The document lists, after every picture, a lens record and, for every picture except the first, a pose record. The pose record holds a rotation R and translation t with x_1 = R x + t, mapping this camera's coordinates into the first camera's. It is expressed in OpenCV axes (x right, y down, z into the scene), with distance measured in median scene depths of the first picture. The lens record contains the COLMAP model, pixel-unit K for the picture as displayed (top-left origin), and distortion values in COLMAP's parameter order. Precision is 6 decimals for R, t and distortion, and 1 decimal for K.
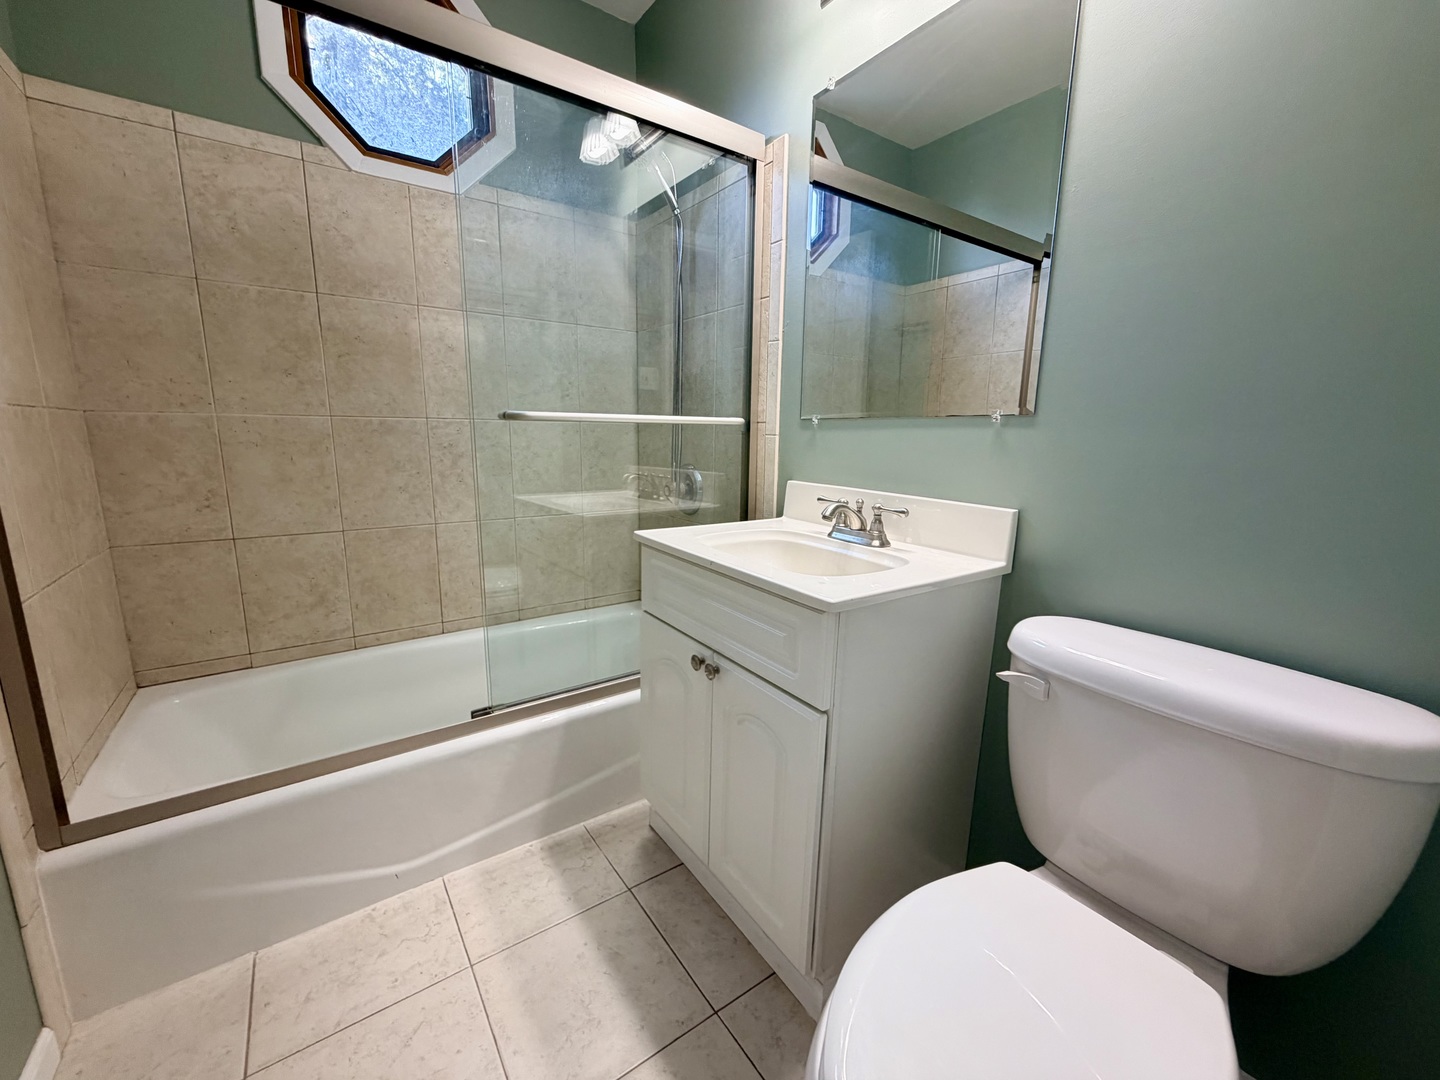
lens RADIAL K [[575.2, 0, 723.7], [0, 575.2, 540.2], [0, 0, 1]] dist [0.000135, -0.000106]
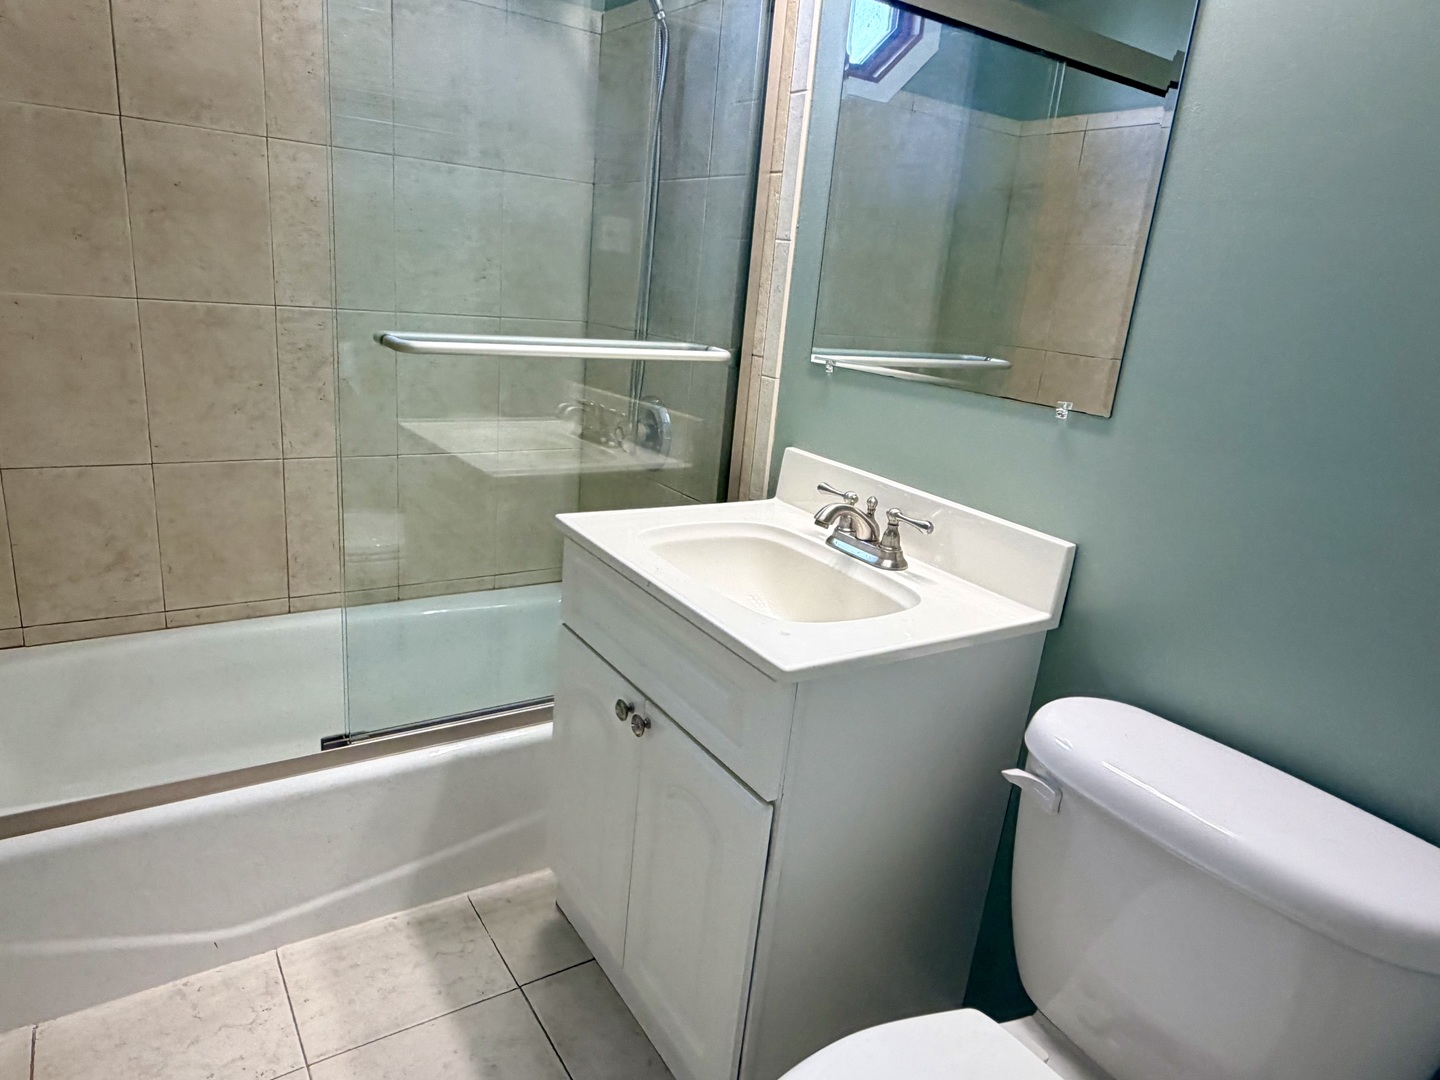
lens RADIAL K [[896.9, 0, 716.9], [0, 896.9, 542.3], [0, 0, 1]] dist [-0.003044, 0.003943]
pose [[0.996660, 0.080572, -0.013287, 0.052480], [-0.078862, 0.991915, 0.099429, -0.091848], [0.021191, -0.098049, 0.994956, -0.092088]]
